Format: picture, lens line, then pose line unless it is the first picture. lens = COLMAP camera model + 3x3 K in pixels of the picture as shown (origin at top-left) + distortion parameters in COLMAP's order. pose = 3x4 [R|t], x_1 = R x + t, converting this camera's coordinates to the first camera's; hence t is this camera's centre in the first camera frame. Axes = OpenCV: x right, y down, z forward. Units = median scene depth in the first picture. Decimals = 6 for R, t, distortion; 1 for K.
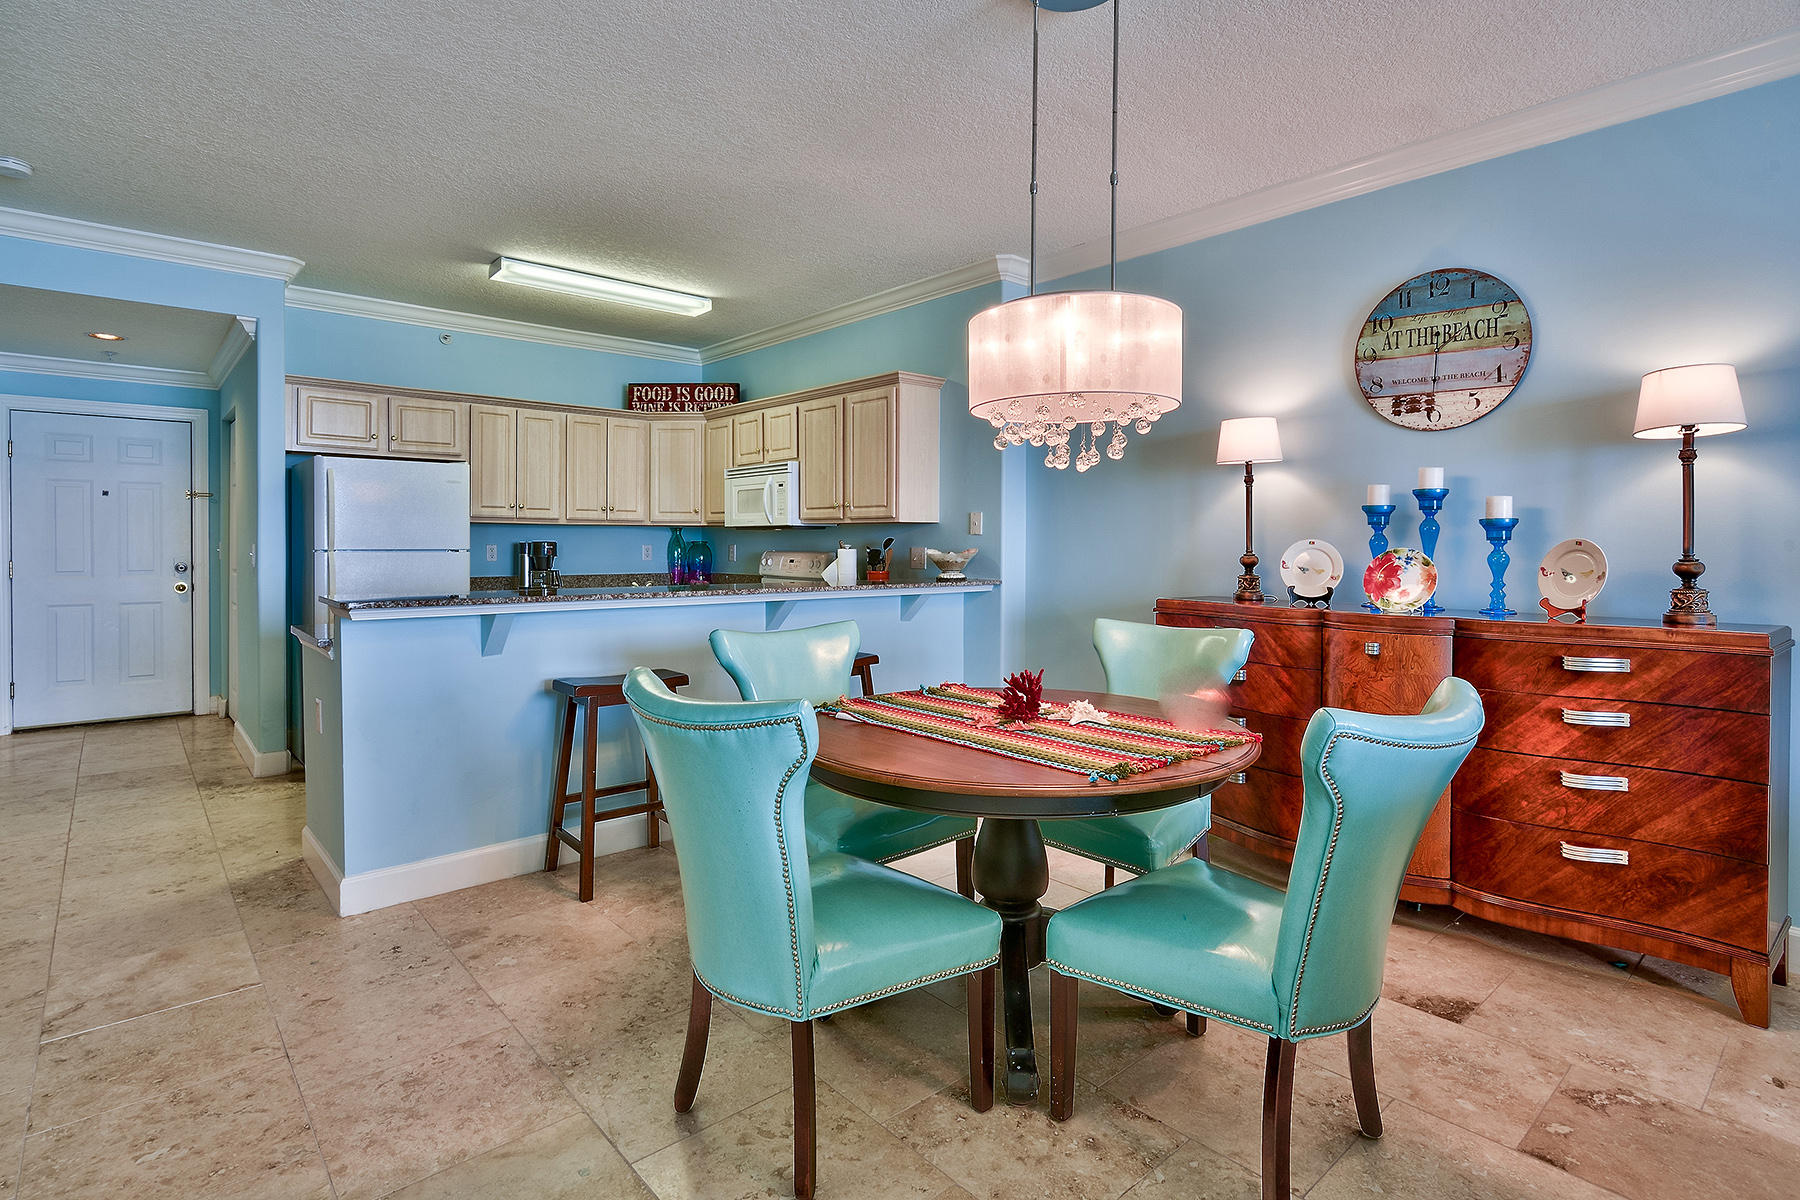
lens RADIAL K [[901.4, 0, 884.2], [0, 901.4, 549.0], [0, 0, 1]] dist [-0.003159, -0.000647]
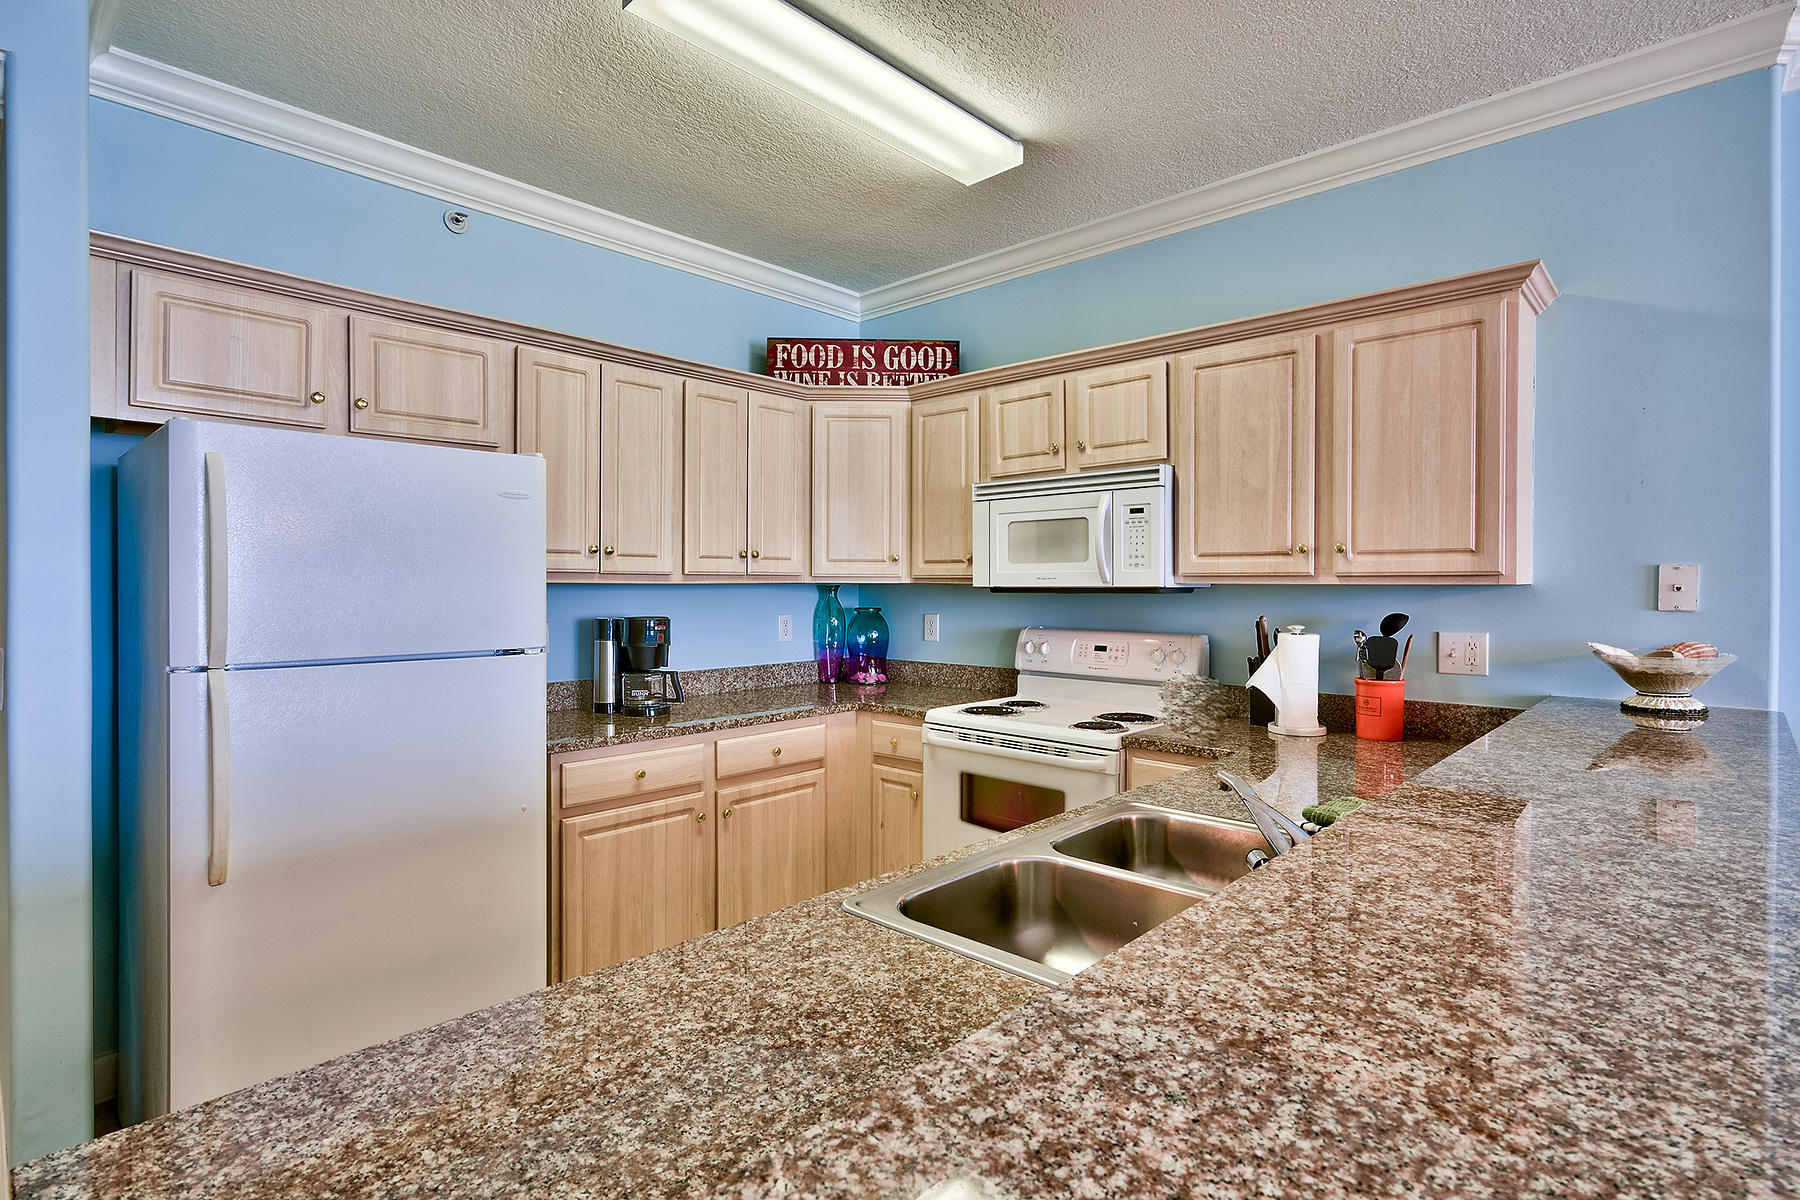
lens RADIAL K [[901.4, 0, 905.3], [0, 901.4, 569.6], [0, 0, 1]] dist [-0.003159, -0.000647]
pose [[0.993555, -0.002254, 0.113331, -0.288046], [0.004856, 0.999731, -0.022693, -0.023482], [-0.113249, 0.023097, 0.993298, 0.461783]]
